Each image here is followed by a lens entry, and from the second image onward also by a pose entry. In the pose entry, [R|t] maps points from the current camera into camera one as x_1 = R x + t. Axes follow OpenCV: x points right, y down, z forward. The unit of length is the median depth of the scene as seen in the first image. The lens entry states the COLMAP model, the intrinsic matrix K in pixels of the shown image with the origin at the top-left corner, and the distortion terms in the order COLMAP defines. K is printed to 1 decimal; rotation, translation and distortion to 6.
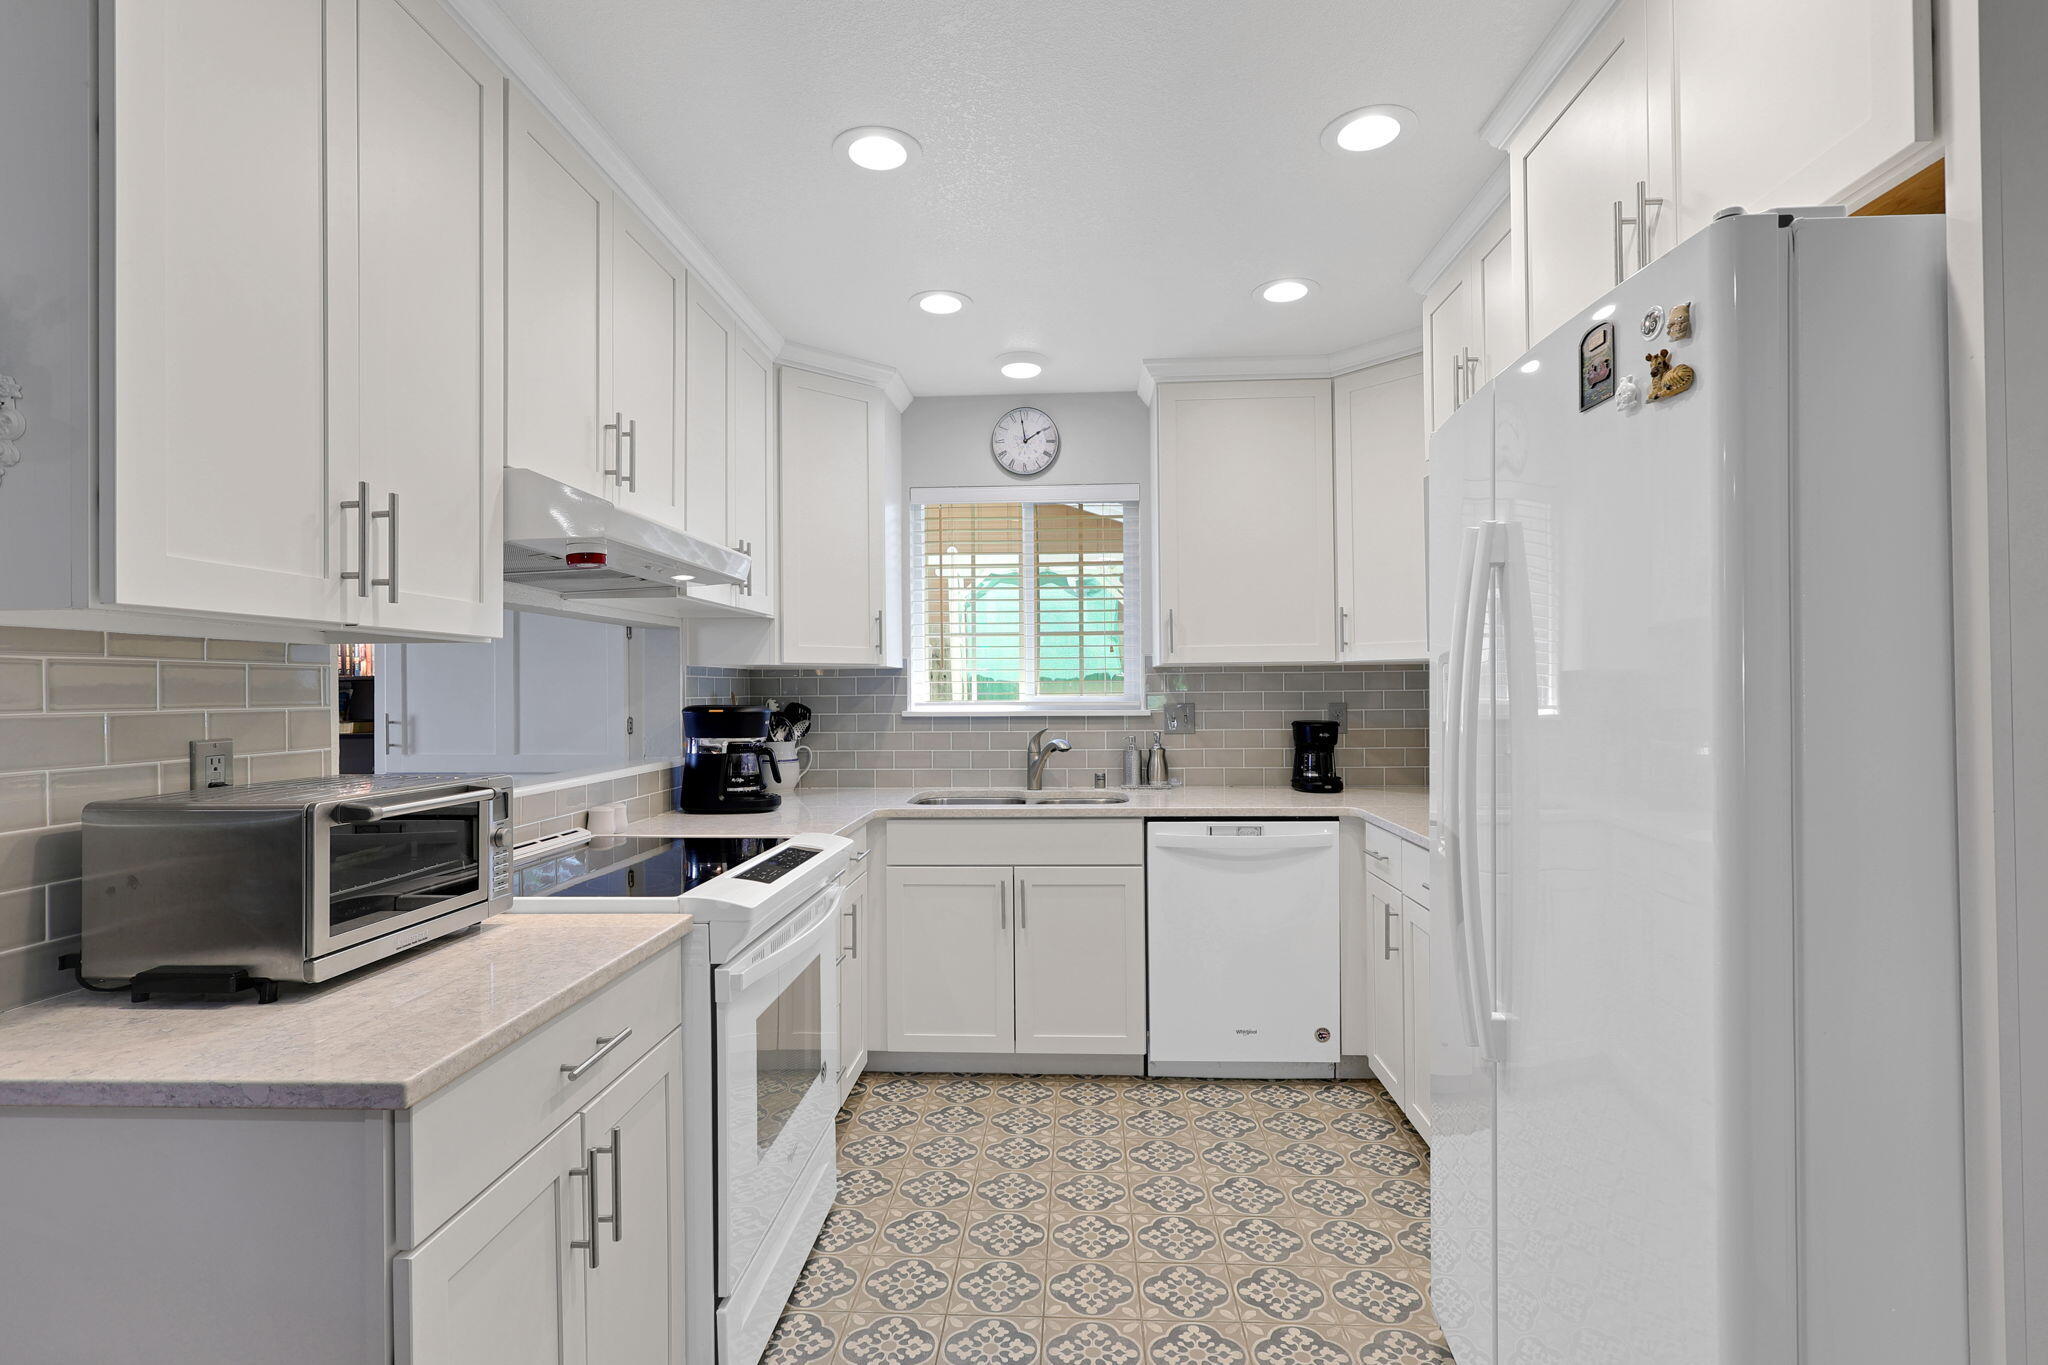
lens RADIAL K [[945.8, 0, 1031.4], [0, 945.8, 686.8], [0, 0, 1]] dist [-0.000161, 0.002224]
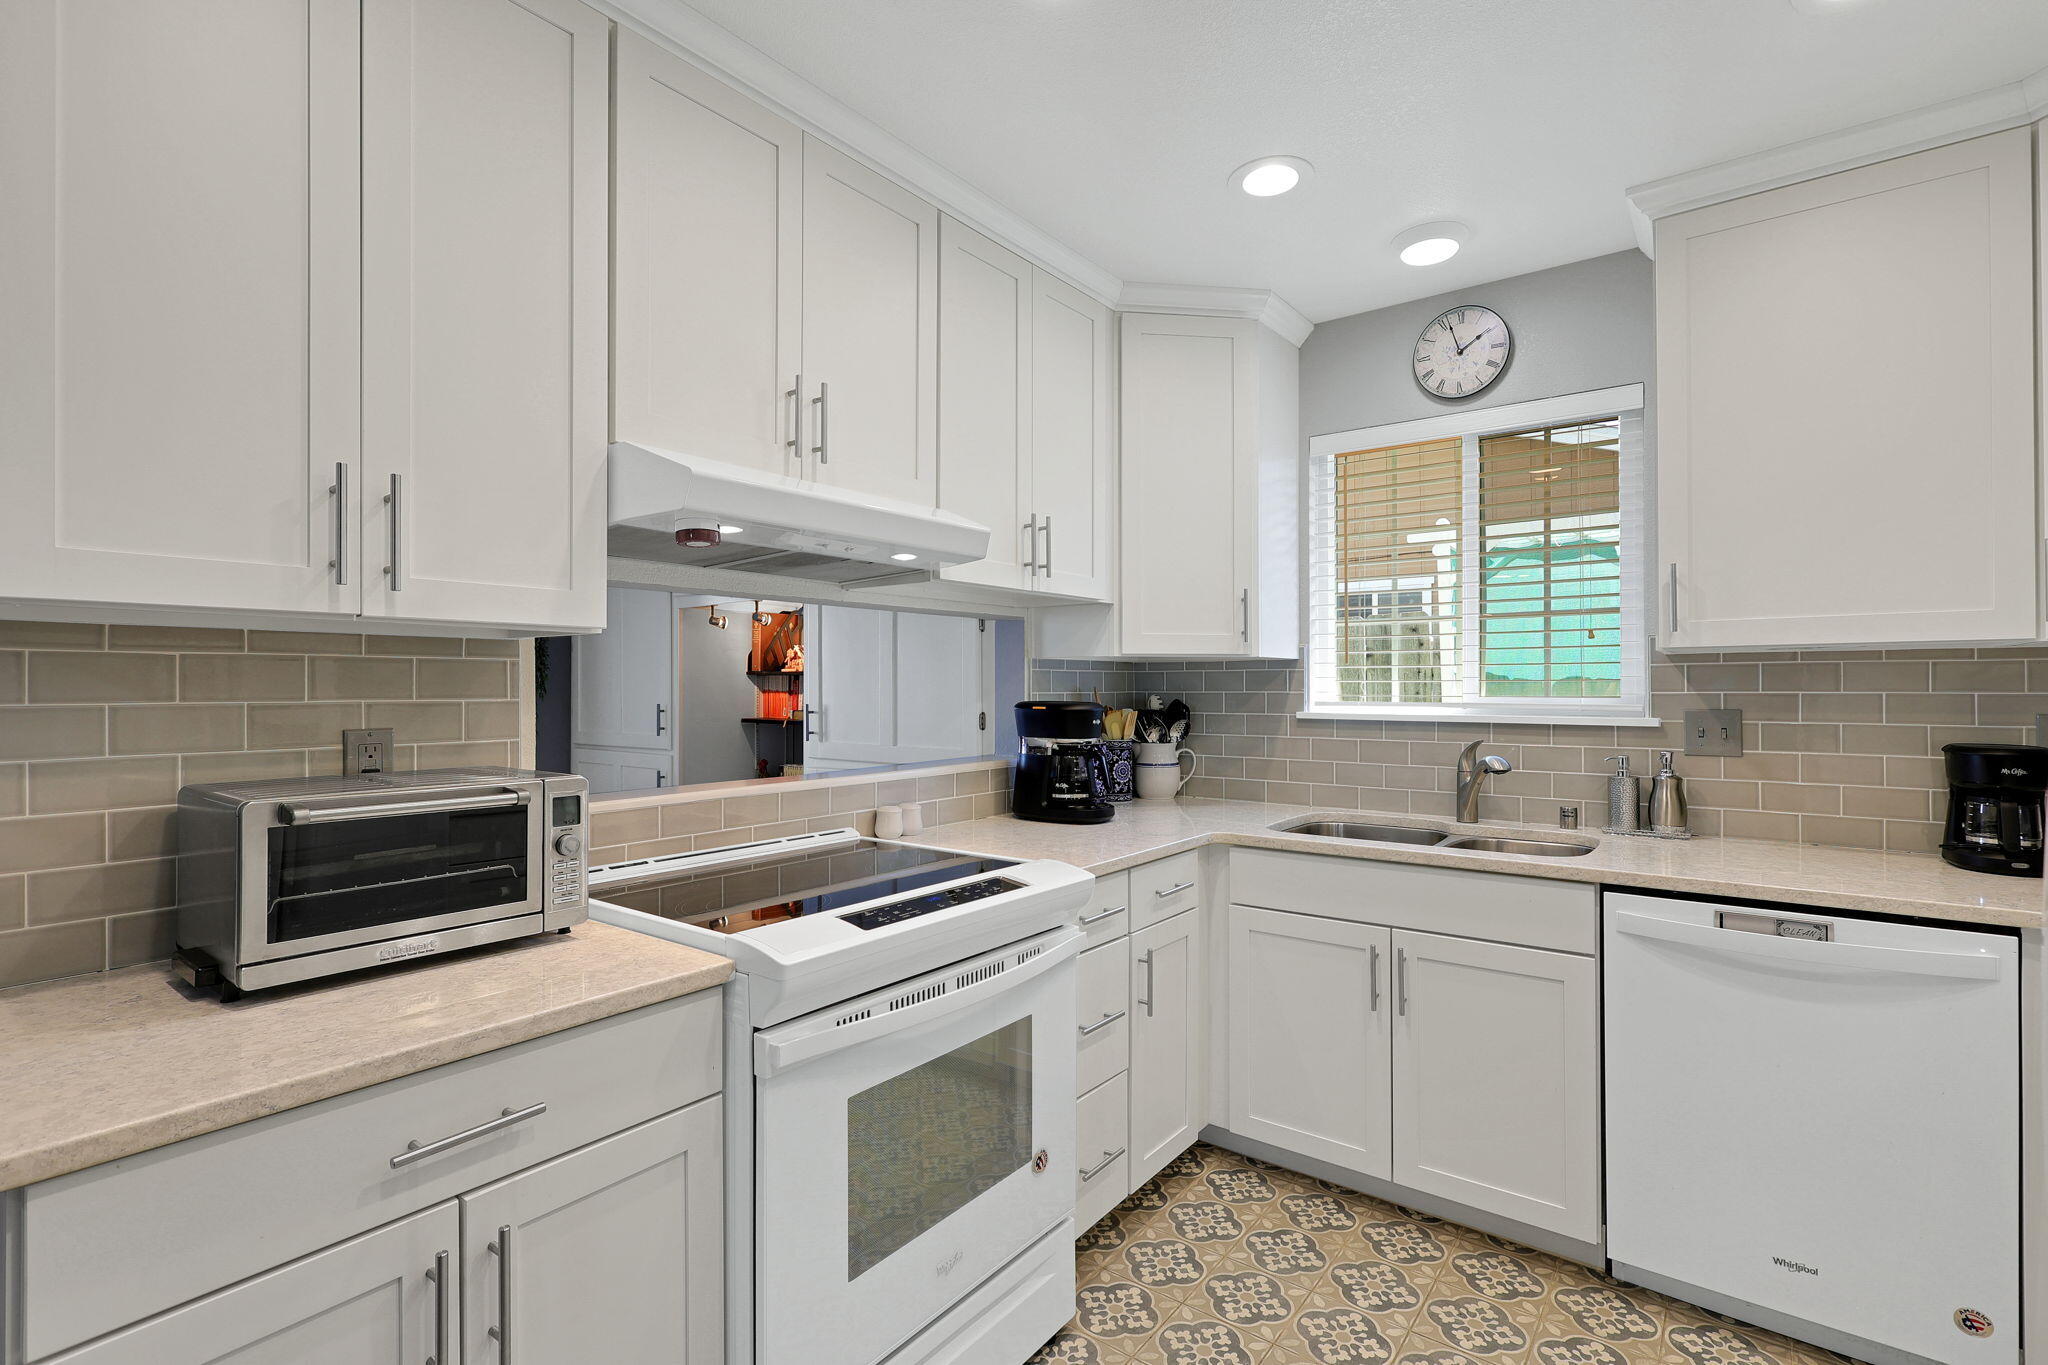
lens RADIAL K [[945.8, 0, 1034.3], [0, 945.8, 684.5], [0, 0, 1]] dist [-0.000161, 0.002224]
pose [[0.830718, 0.007204, -0.556646, 0.158339], [-0.004818, 0.999972, 0.005750, -0.001783], [0.556672, -0.002095, 0.830730, 0.238442]]
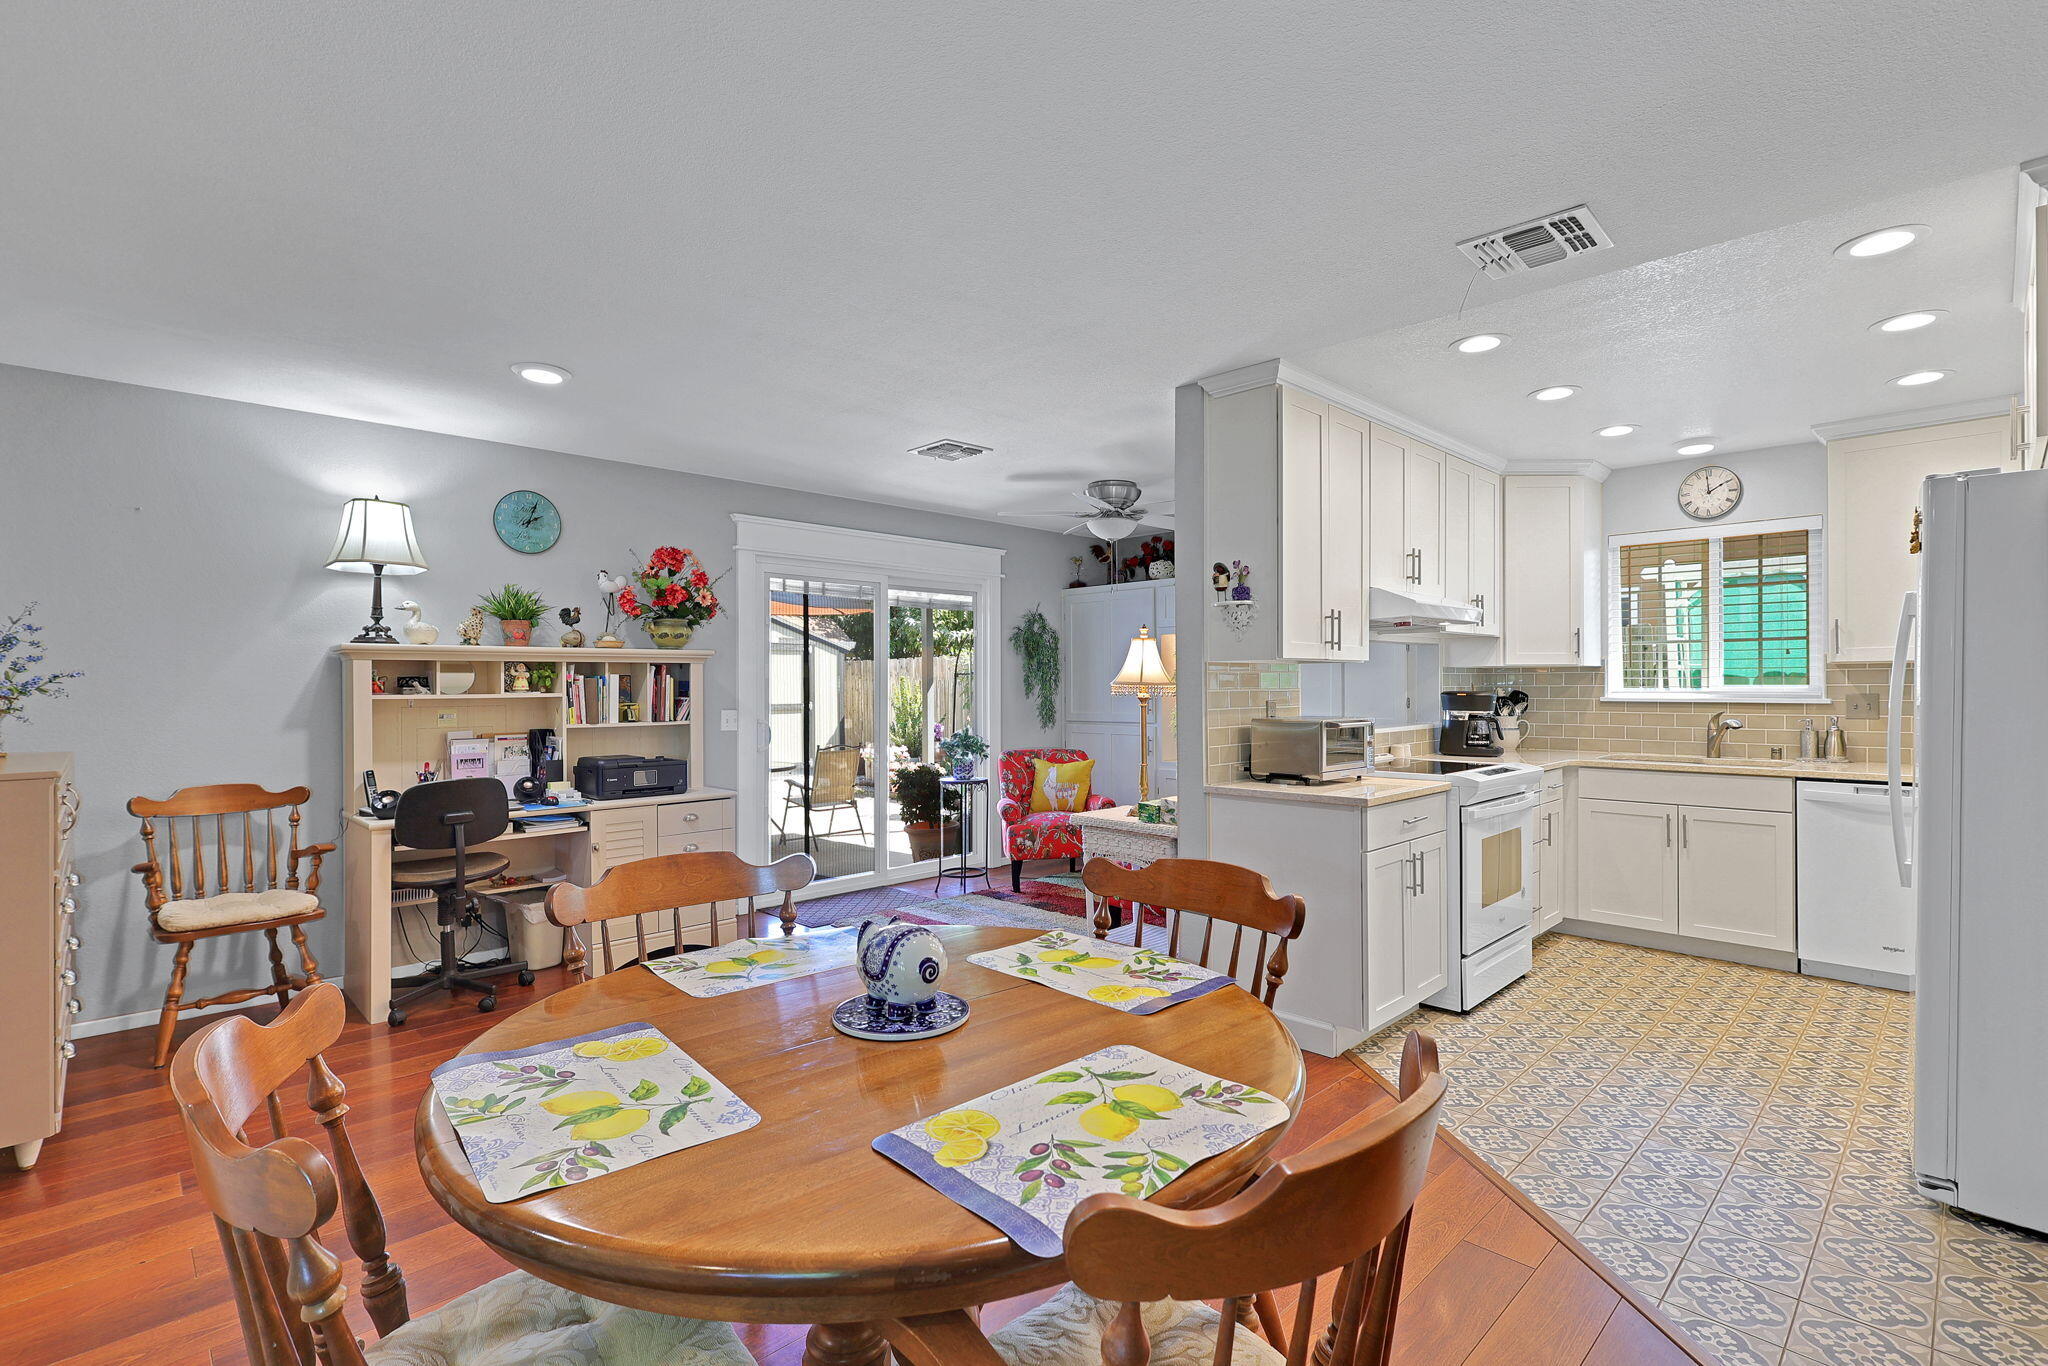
lens RADIAL K [[945.8, 0, 1034.5], [0, 945.8, 691.4], [0, 0, 1]] dist [-0.000161, 0.002224]
pose [[0.737334, 0.010169, -0.675452, 0.232748], [0.001160, 0.999866, 0.016320, -0.008008], [0.675527, -0.012816, 0.737224, -0.722424]]
